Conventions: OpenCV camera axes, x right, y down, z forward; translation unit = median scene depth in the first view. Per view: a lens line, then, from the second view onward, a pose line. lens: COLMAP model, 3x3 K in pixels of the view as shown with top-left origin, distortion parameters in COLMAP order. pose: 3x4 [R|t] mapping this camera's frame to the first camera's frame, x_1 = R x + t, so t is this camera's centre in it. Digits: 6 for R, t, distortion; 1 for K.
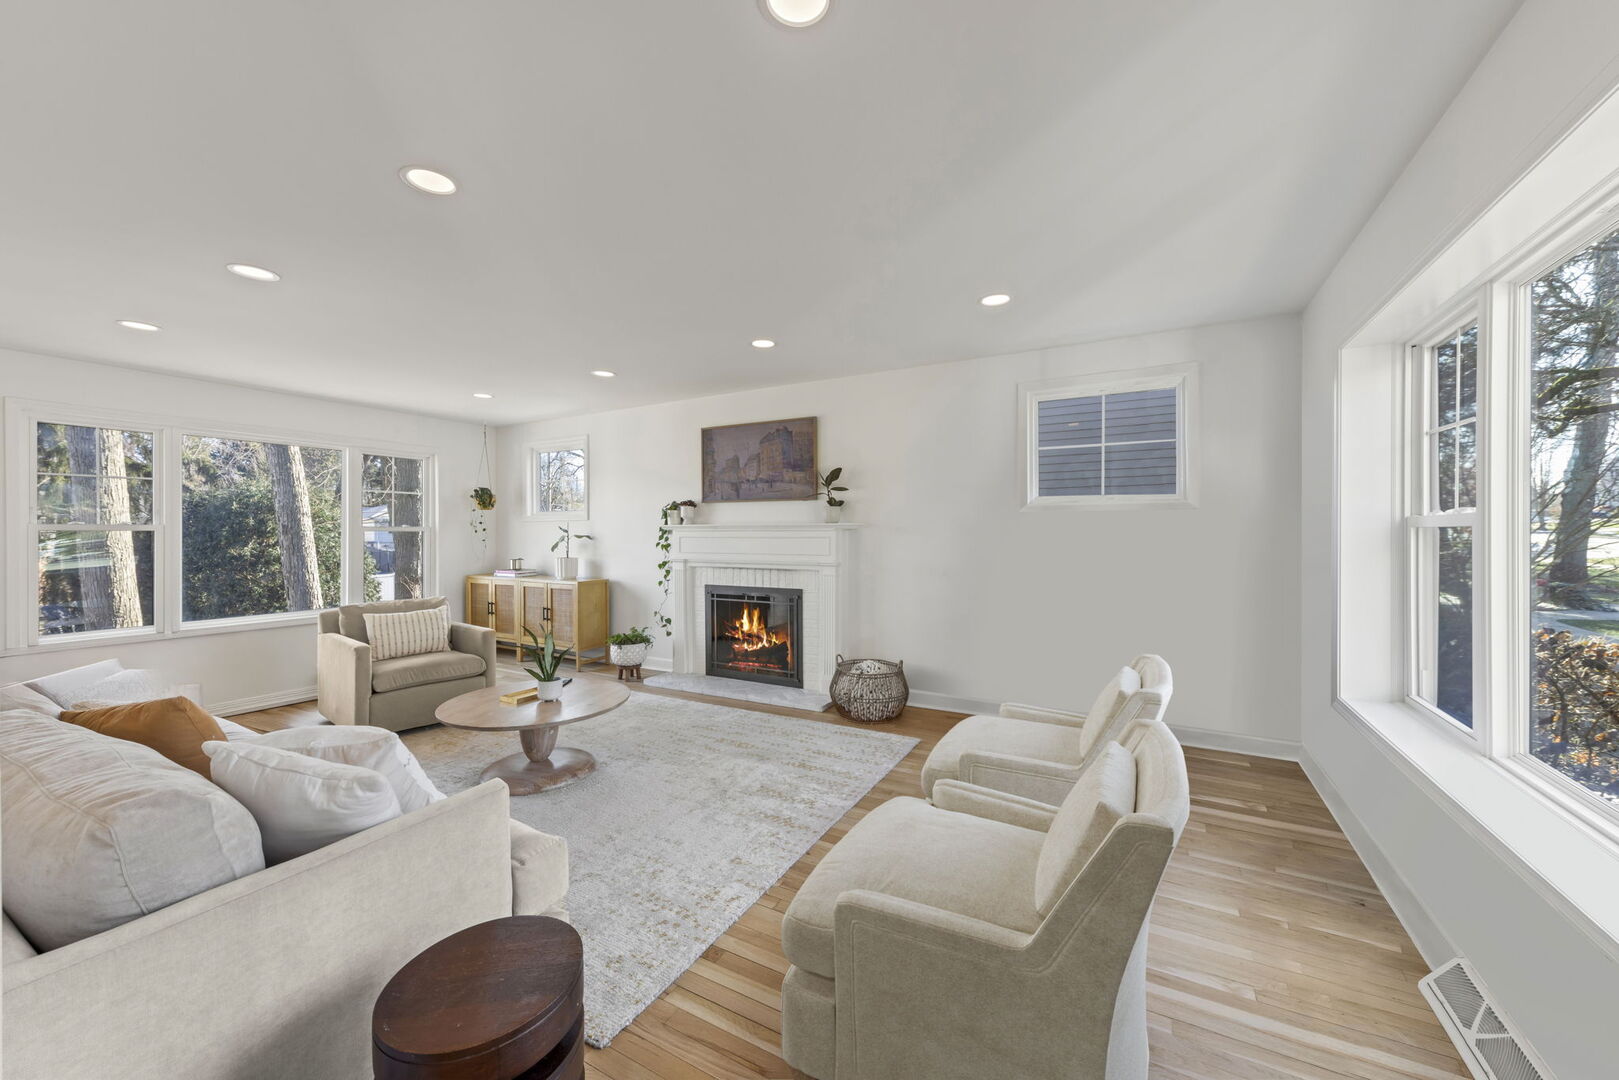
lens RADIAL K [[591.4, 0, 812.0], [0, 591.4, 532.7], [0, 0, 1]] dist [0.001095, 0.000017]
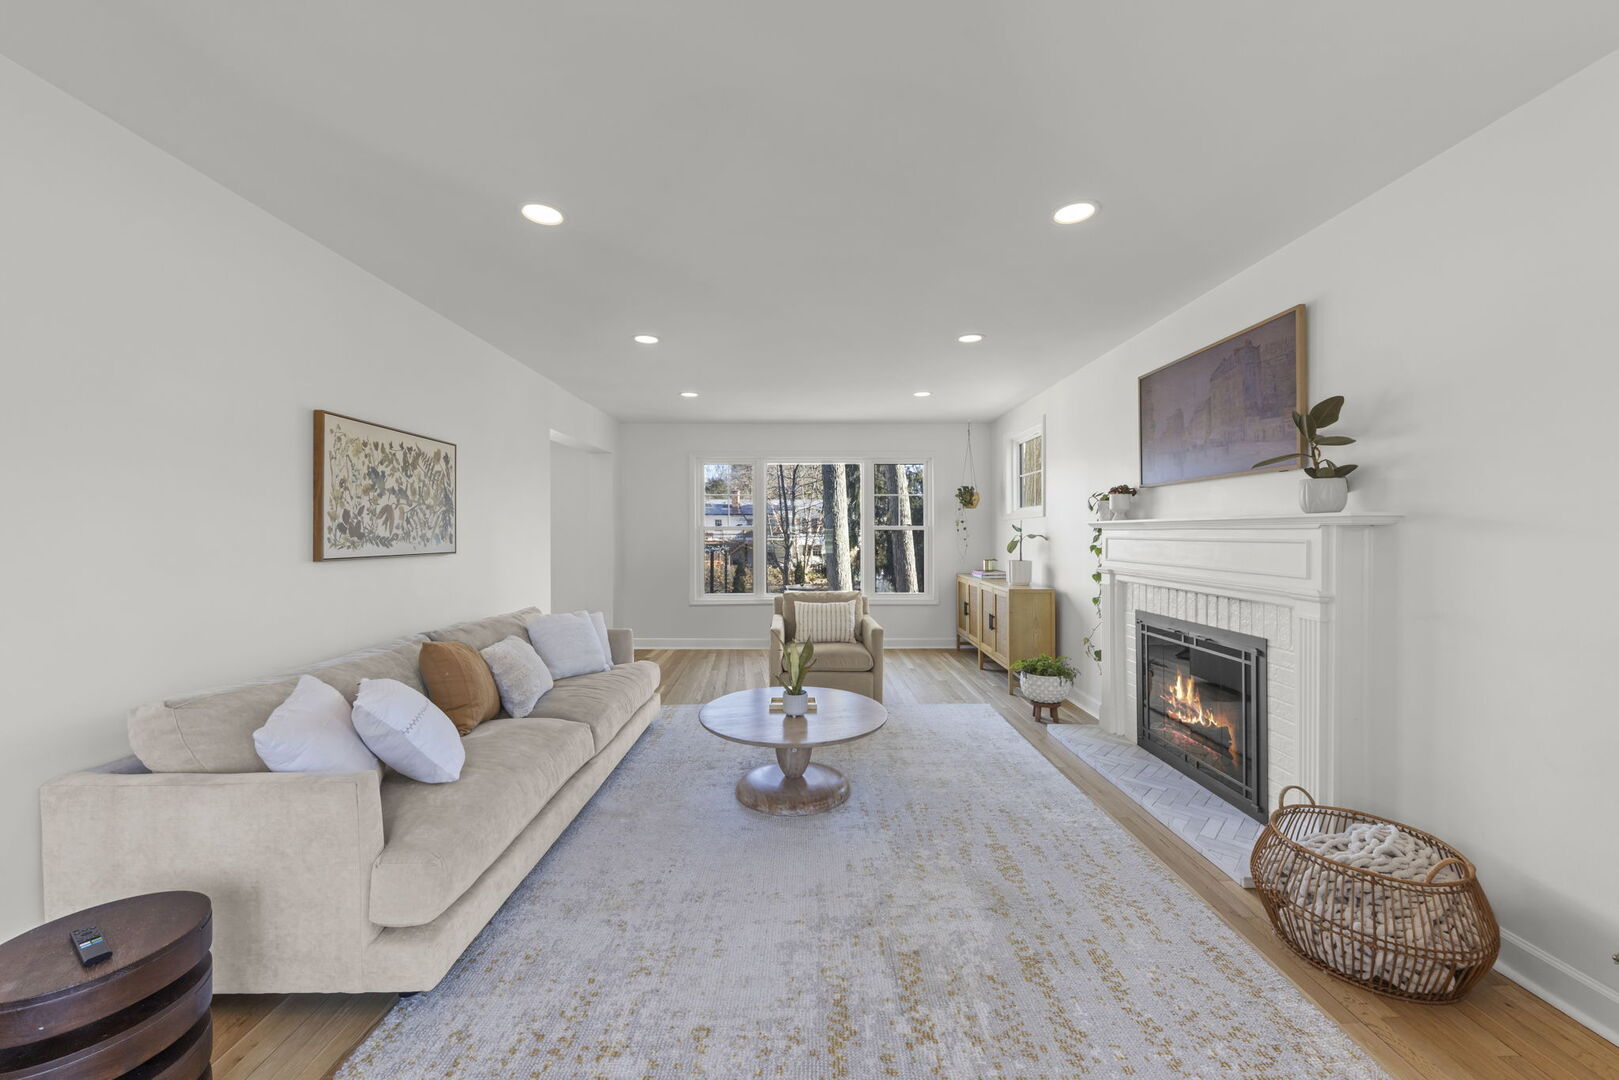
lens RADIAL K [[591.4, 0, 812.0], [0, 591.4, 532.7], [0, 0, 1]] dist [0.001095, 0.000017]
pose [[0.489337, 0.002045, -0.872093, 0.255485], [0.001646, 0.999993, 0.003269, -0.002607], [0.872093, -0.003035, 0.489330, 0.396505]]
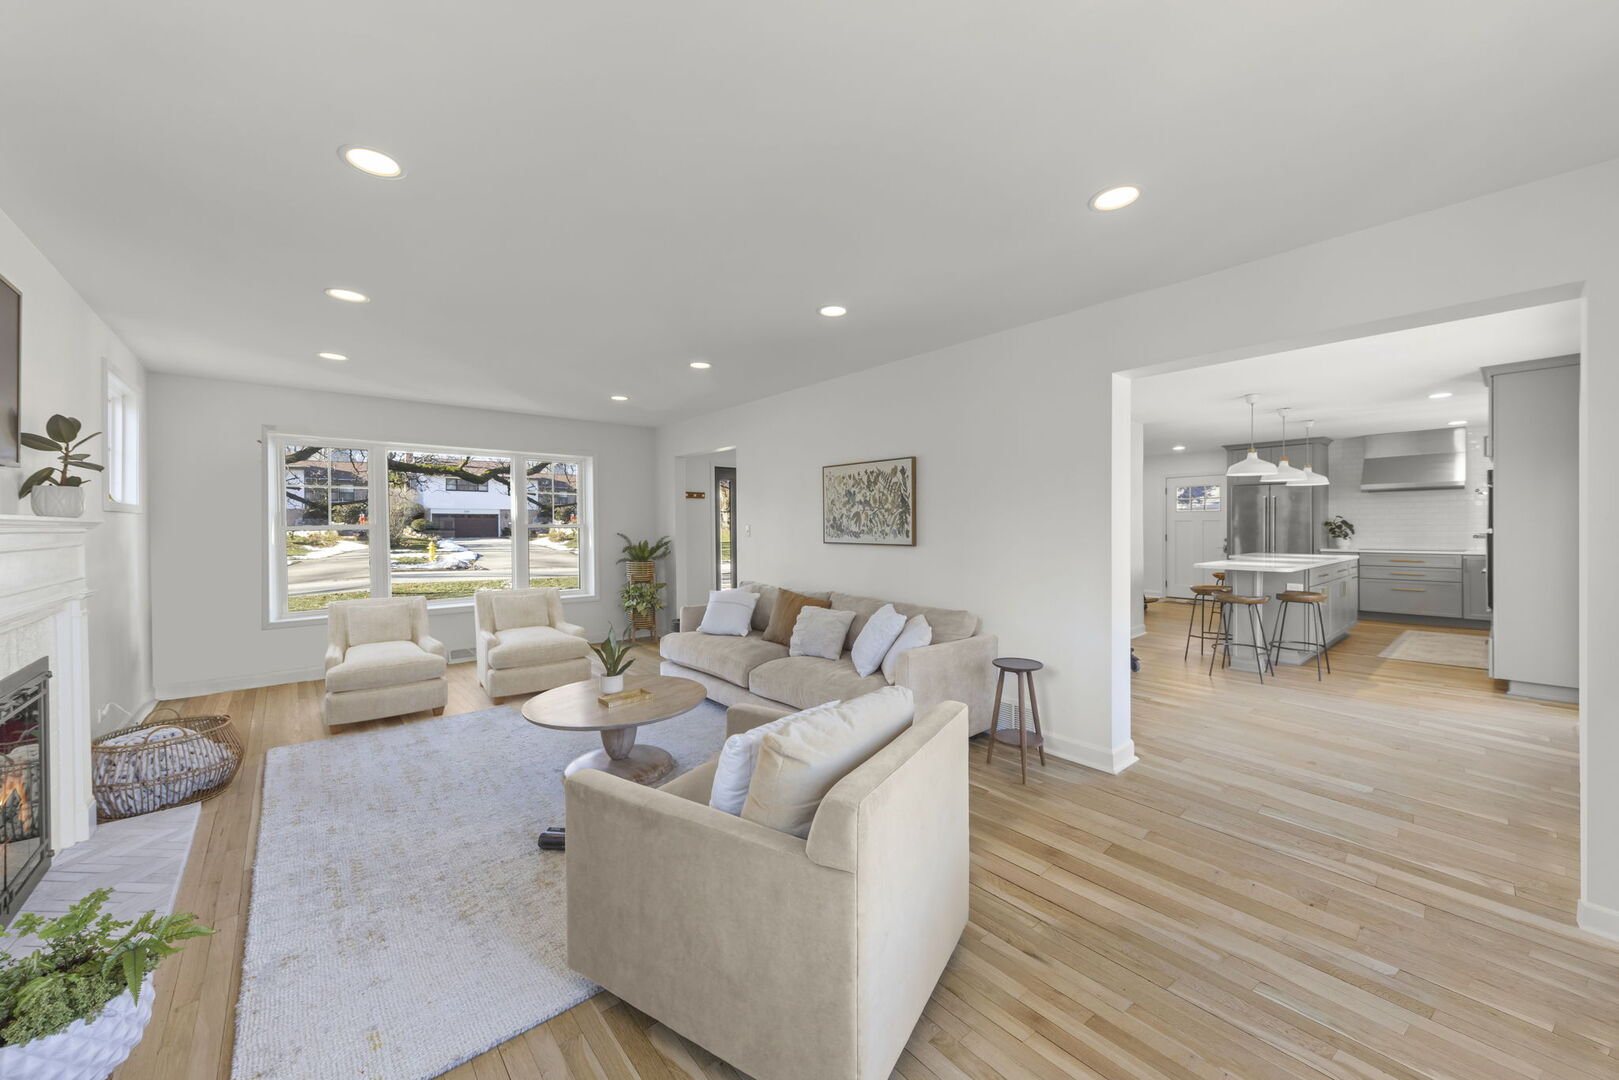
lens RADIAL K [[591.4, 0, 812.0], [0, 591.4, 532.7], [0, 0, 1]] dist [0.001095, 0.000017]
pose [[-0.938849, 0.001810, 0.344324, -0.773742], [0.005024, 0.999952, 0.008441, -0.003837], [-0.344292, 0.009654, -0.938813, 1.268746]]
